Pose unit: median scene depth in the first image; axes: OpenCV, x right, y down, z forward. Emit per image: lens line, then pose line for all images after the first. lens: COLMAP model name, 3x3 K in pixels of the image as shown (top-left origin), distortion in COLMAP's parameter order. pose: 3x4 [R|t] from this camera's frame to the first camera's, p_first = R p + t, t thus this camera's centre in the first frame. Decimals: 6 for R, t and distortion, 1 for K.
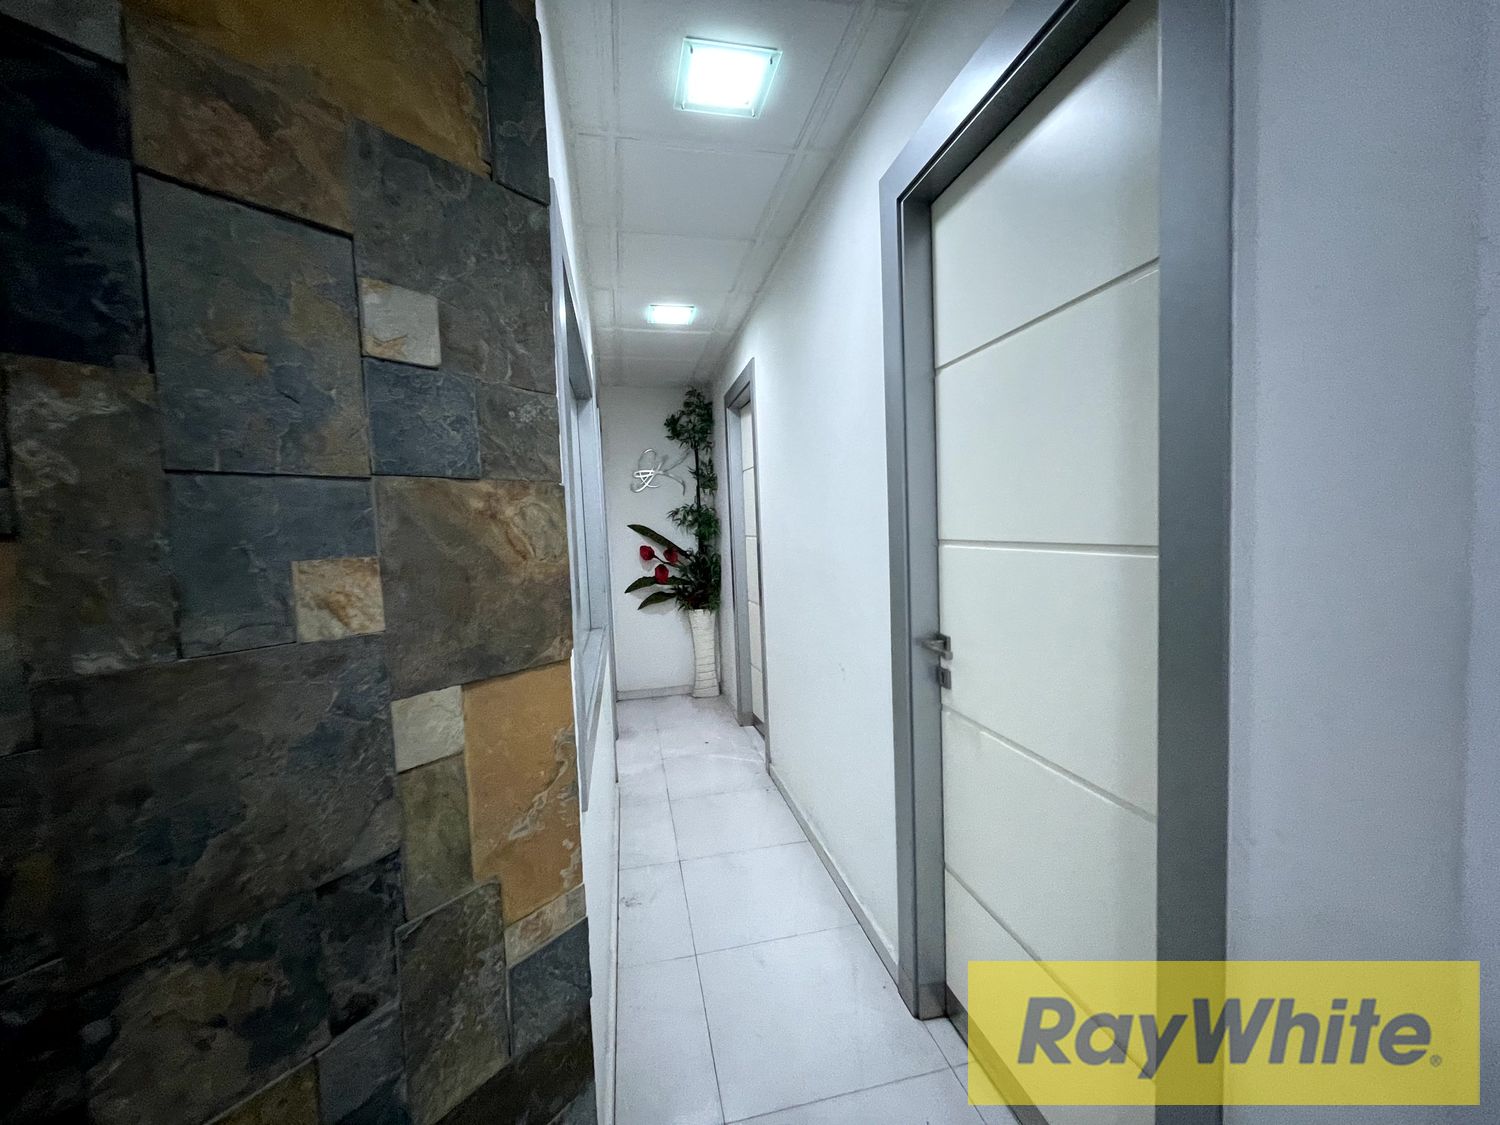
lens RADIAL K [[602.8, 0, 751.7], [0, 602.8, 562.9], [0, 0, 1]] dist [-0.003918, 0.000065]
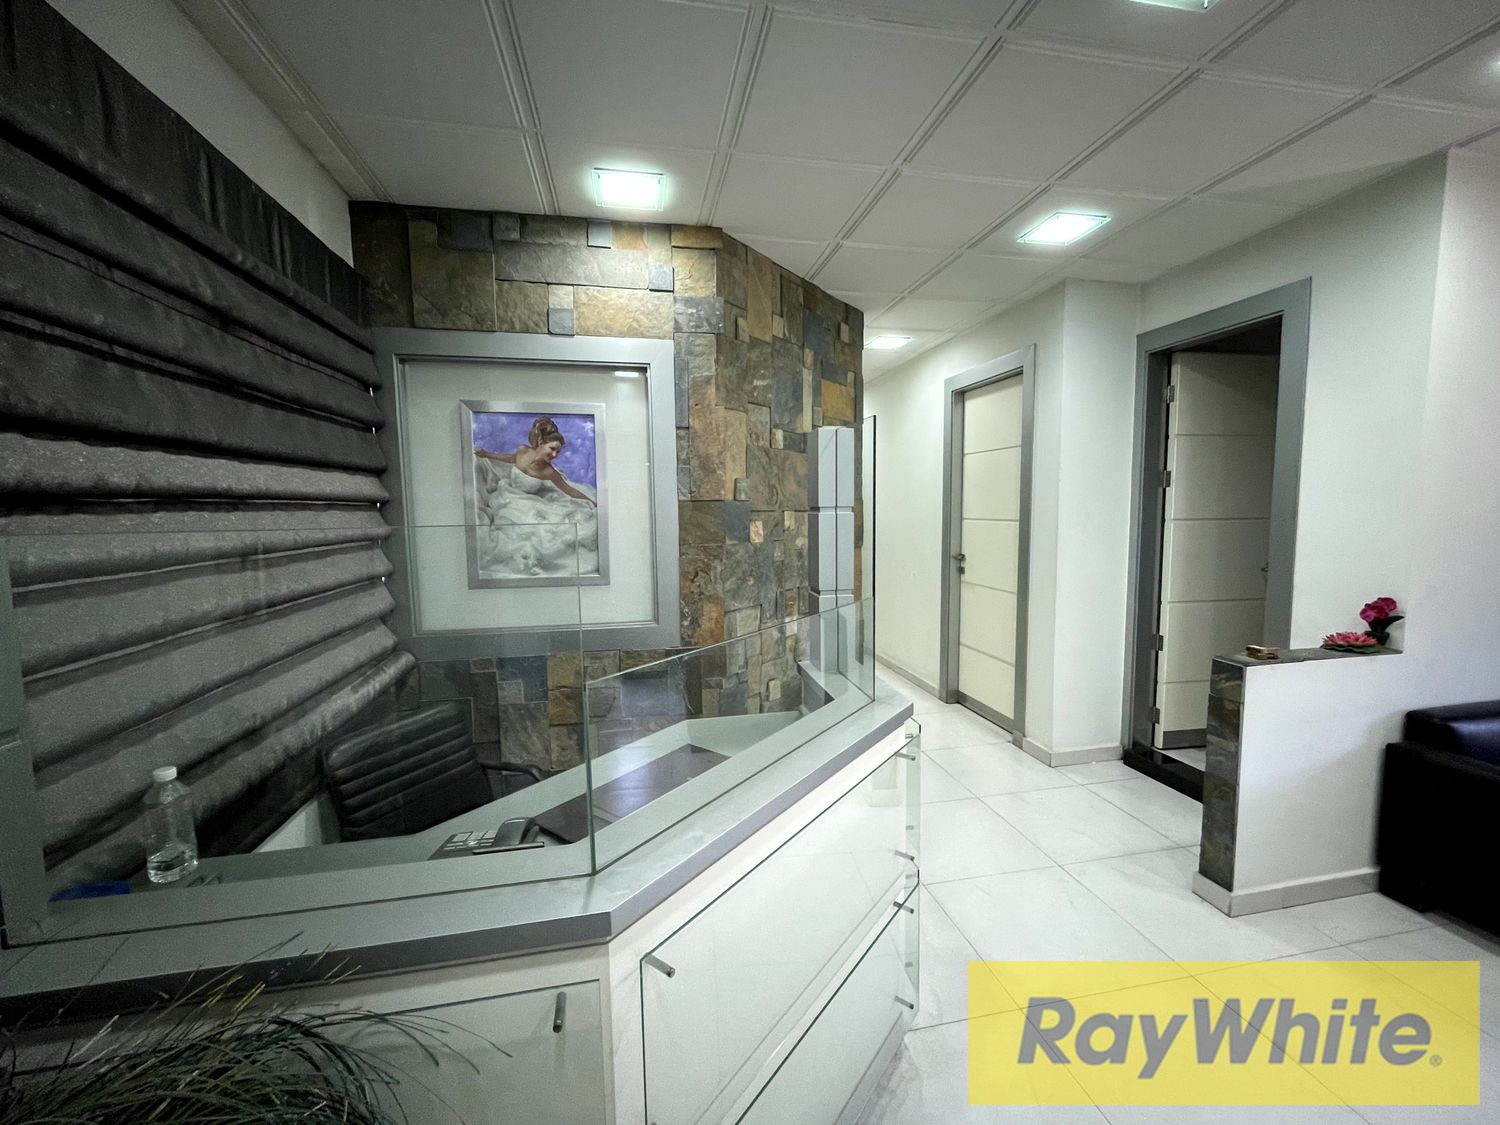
lens RADIAL K [[602.8, 0, 752.1], [0, 602.8, 563.0], [0, 0, 1]] dist [-0.003918, 0.000065]
pose [[0.999594, 0.026158, -0.011280, -0.965088], [-0.025784, 0.999150, 0.032149, 0.161716], [0.012111, -0.031845, 0.999419, -2.779133]]
